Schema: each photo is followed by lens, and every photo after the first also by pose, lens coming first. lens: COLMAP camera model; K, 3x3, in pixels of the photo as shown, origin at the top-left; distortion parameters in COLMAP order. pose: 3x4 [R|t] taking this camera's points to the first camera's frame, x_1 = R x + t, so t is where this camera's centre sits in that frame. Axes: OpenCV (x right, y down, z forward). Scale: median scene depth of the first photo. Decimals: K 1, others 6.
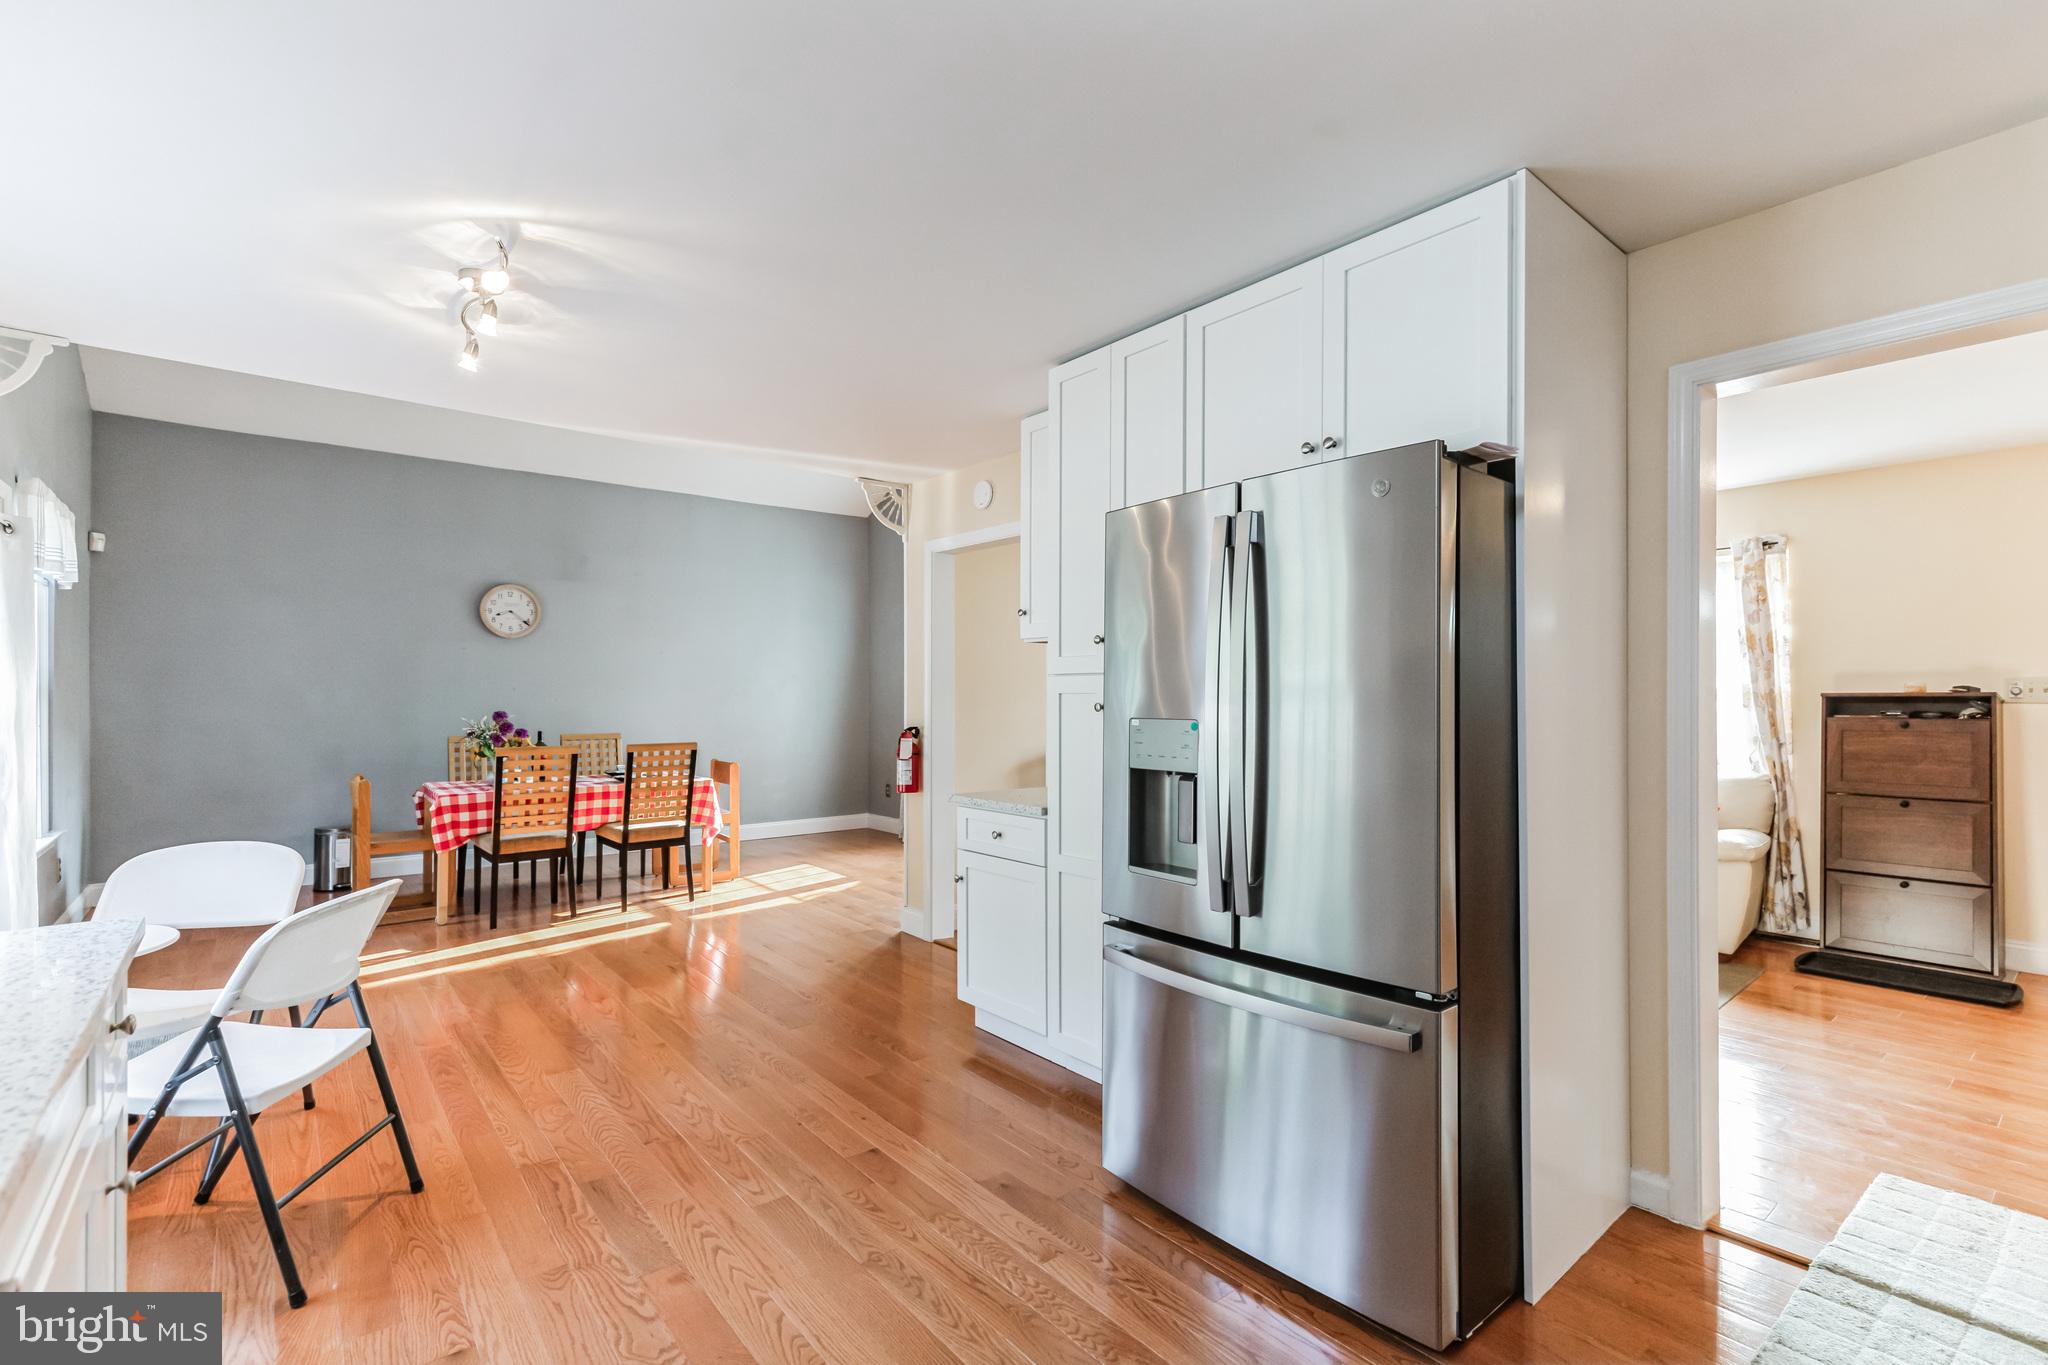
lens RADIAL K [[941.9, 0, 1036.3], [0, 941.9, 691.3], [0, 0, 1]] dist [0.002962, 0.002665]
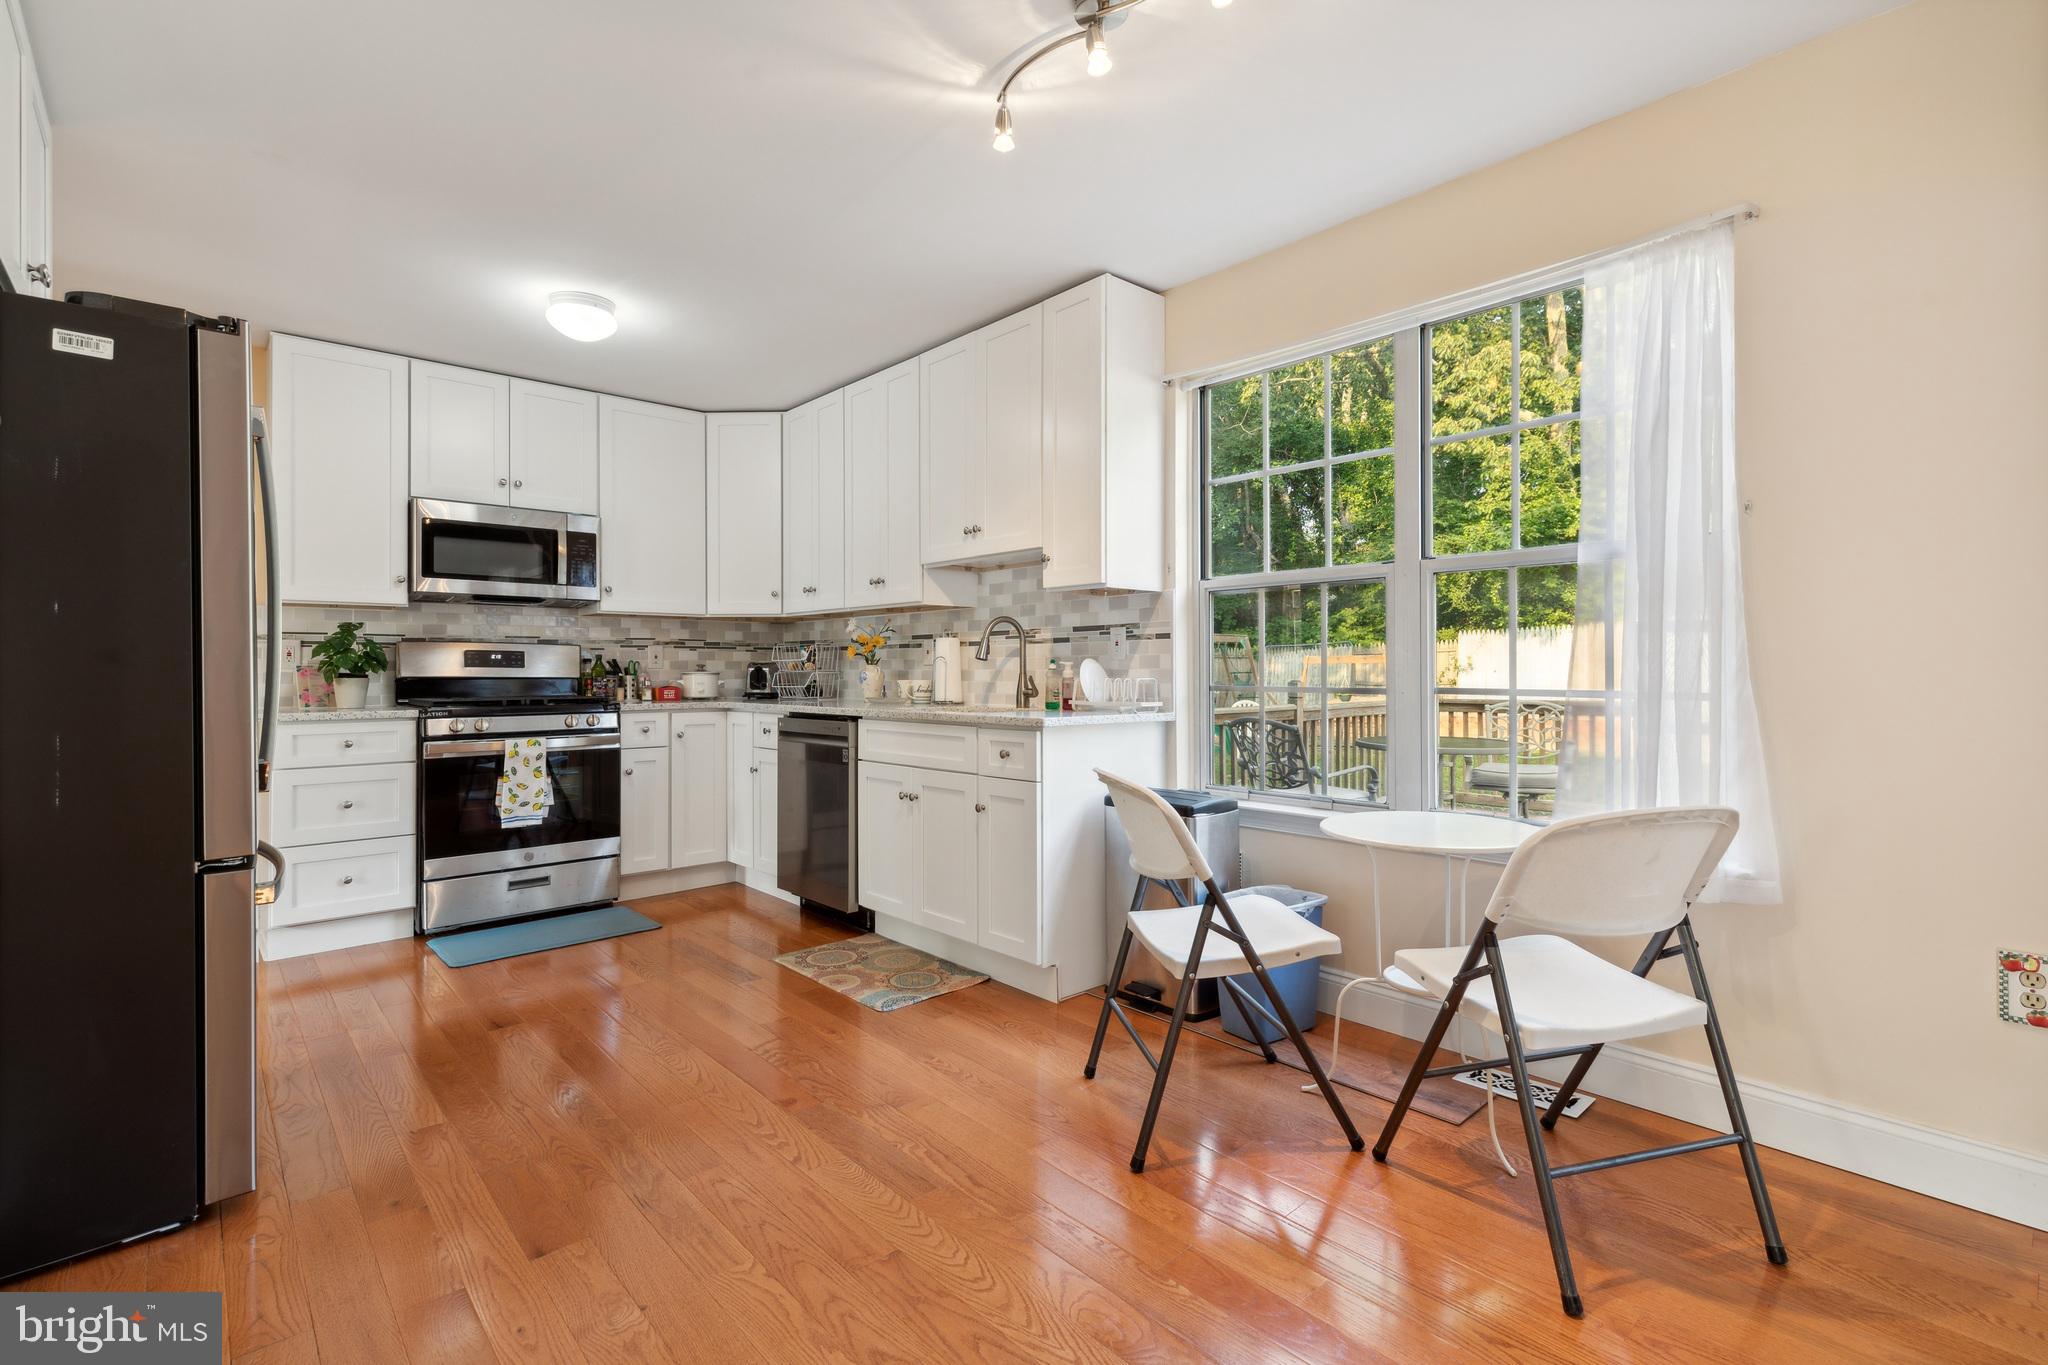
lens RADIAL K [[941.9, 0, 1026.6], [0, 941.9, 664.0], [0, 0, 1]] dist [0.002962, 0.002665]
pose [[-0.999300, 0.003720, -0.037213, -0.250803], [0.004170, 0.999919, -0.012011, 0.044943], [0.037165, -0.012158, -0.999235, 0.869976]]
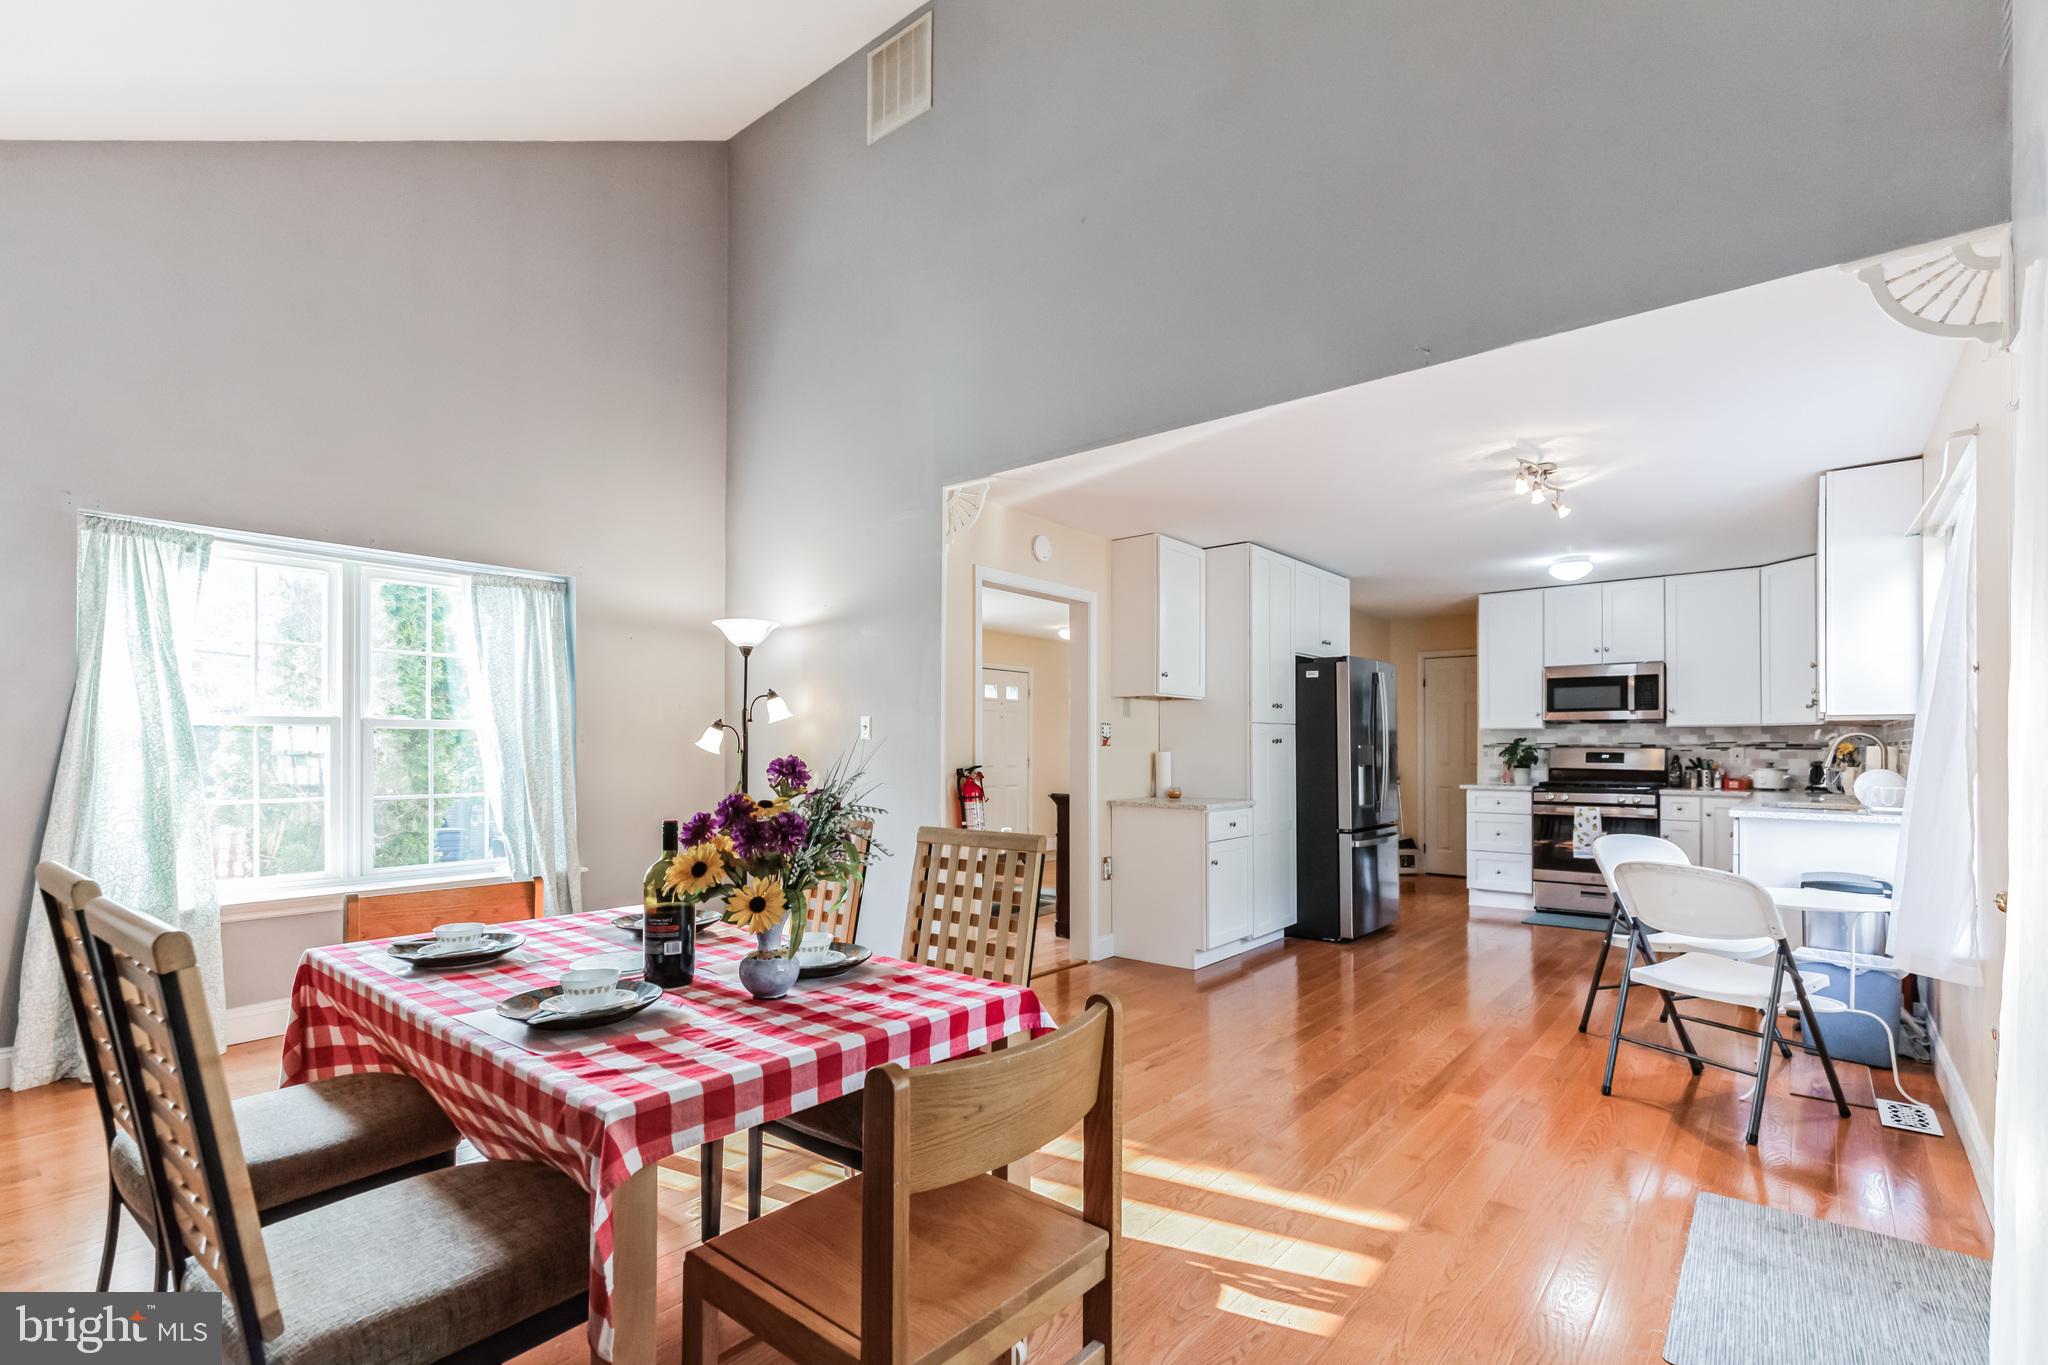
lens RADIAL K [[941.9, 0, 1030.3], [0, 941.9, 737.1], [0, 0, 1]] dist [0.002962, 0.002665]
pose [[-0.184520, 0.009287, 0.982785, -0.988289], [-0.006049, 0.999926, -0.010584, 0.018436], [-0.982810, -0.007898, -0.184450, 1.071949]]
